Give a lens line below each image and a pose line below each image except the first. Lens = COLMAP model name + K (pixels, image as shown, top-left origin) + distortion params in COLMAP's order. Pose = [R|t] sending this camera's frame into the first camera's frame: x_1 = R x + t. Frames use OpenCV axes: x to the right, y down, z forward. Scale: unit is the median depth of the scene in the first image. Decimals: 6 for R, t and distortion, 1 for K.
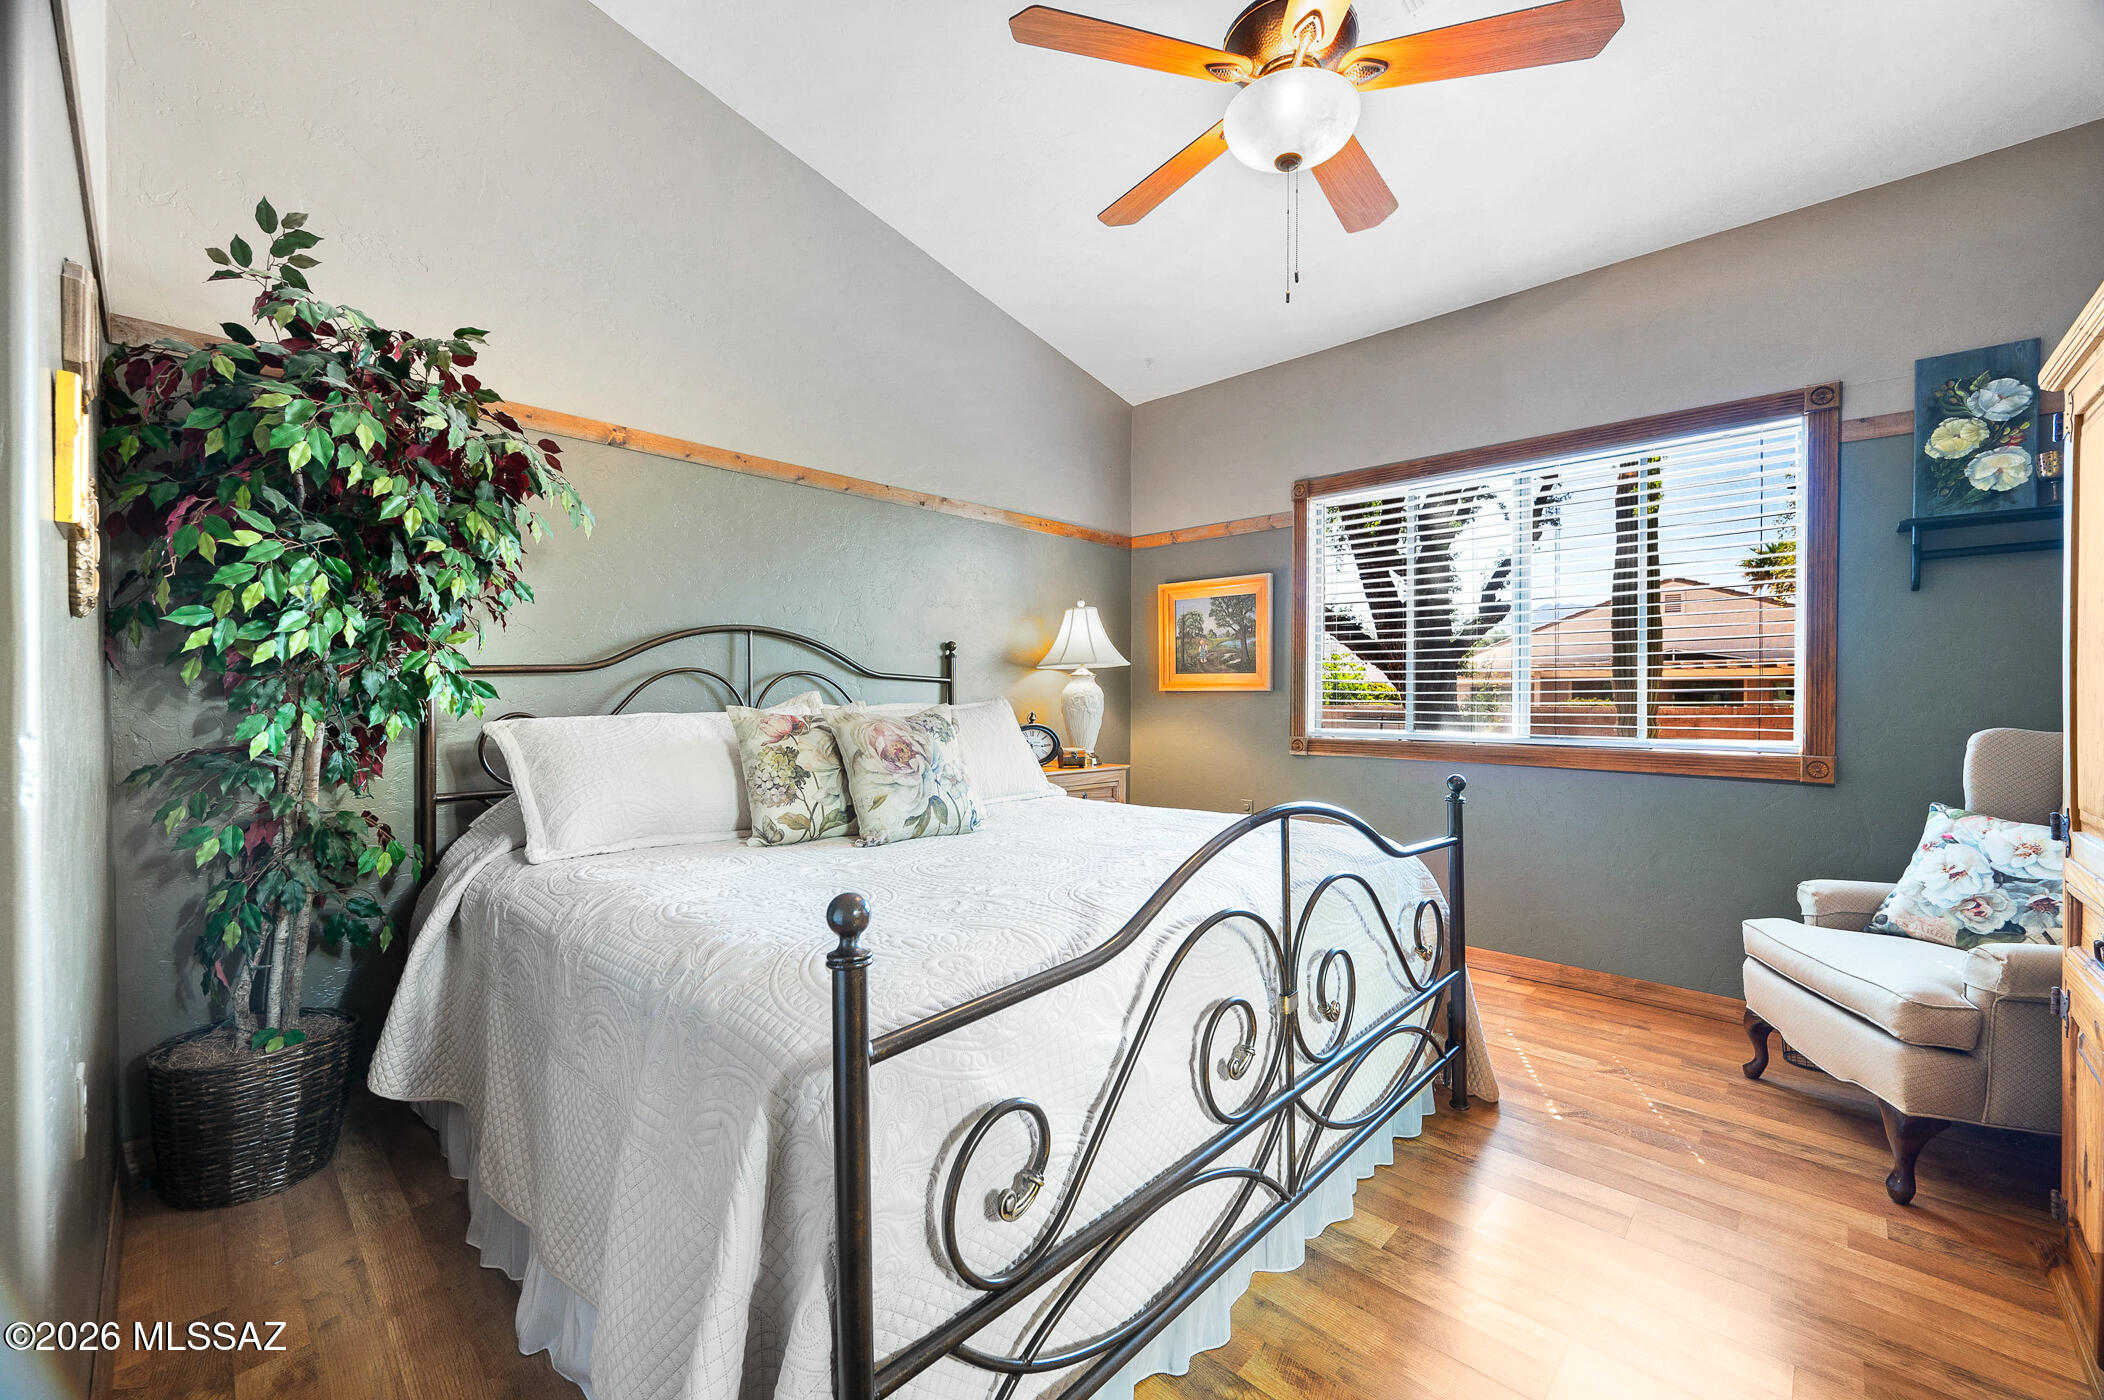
lens RADIAL K [[843.4, 0, 1055.3], [0, 843.4, 689.8], [0, 0, 1]] dist [0.010175, -0.000620]
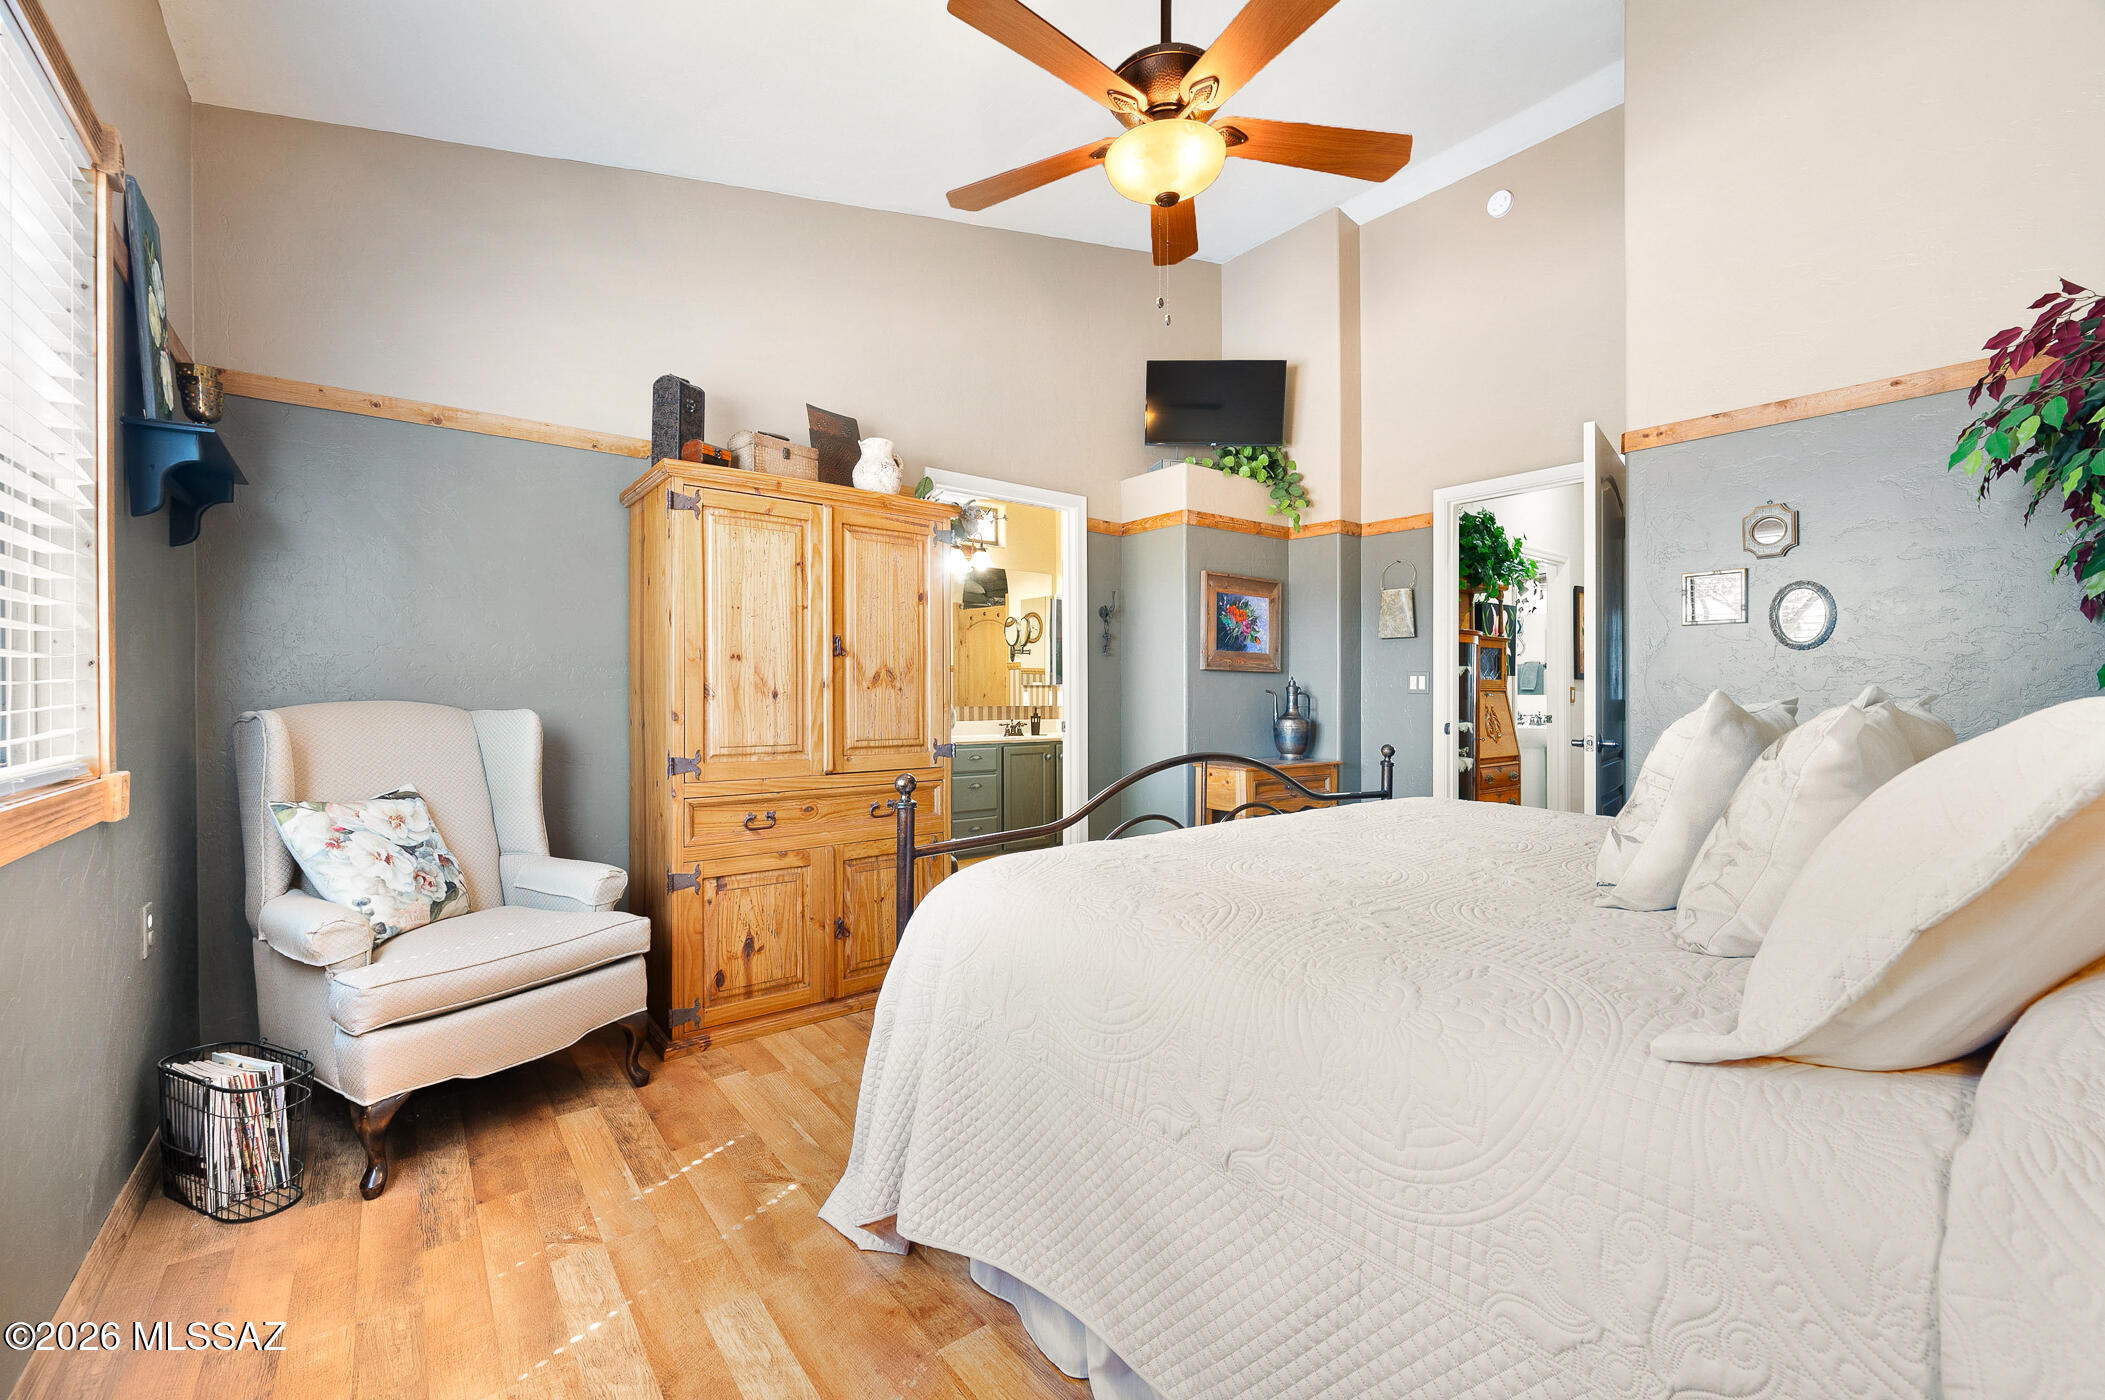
lens RADIAL K [[843.9, 0, 1111.4], [0, 843.9, 688.8], [0, 0, 1]] dist [0.000577, 0.000008]
pose [[-0.992877, -0.009940, 0.118732, 0.156065], [-0.009255, 0.999937, 0.006320, -0.000212], [-0.118787, 0.005176, -0.992906, 1.639409]]
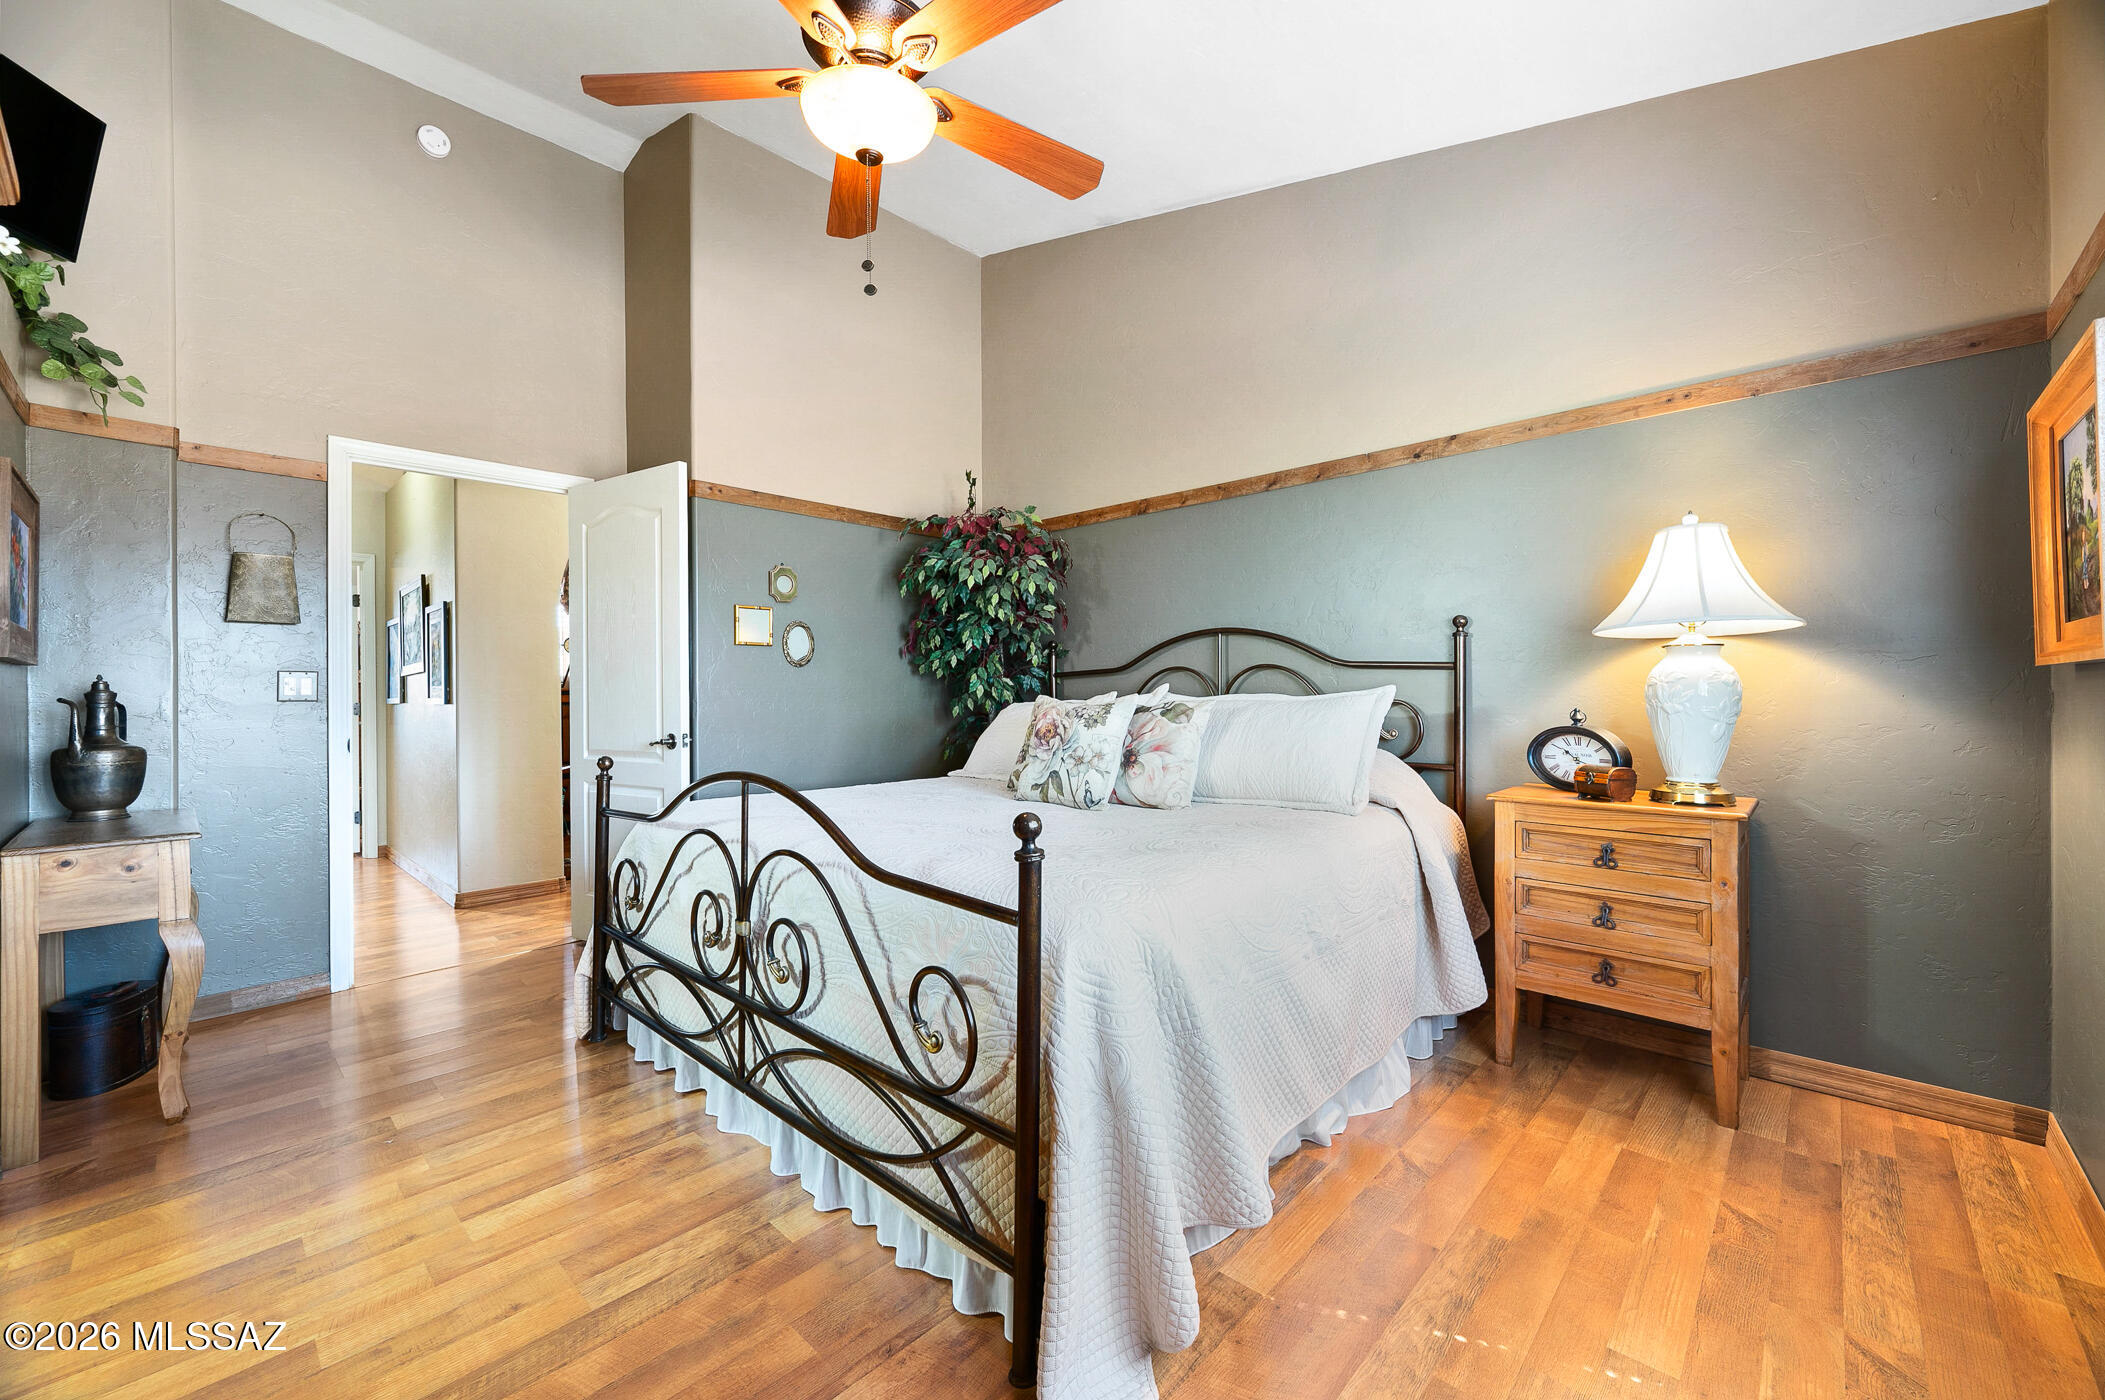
lens RADIAL K [[843.8, 0, 1055.8], [0, 843.8, 689.8], [0, 0, 1]] dist [0.010175, -0.000620]
pose [[-0.011048, -0.006347, -0.999919, 1.031938], [0.010215, 0.999927, -0.006460, 0.018980], [0.999887, -0.010286, -0.010983, 0.998393]]
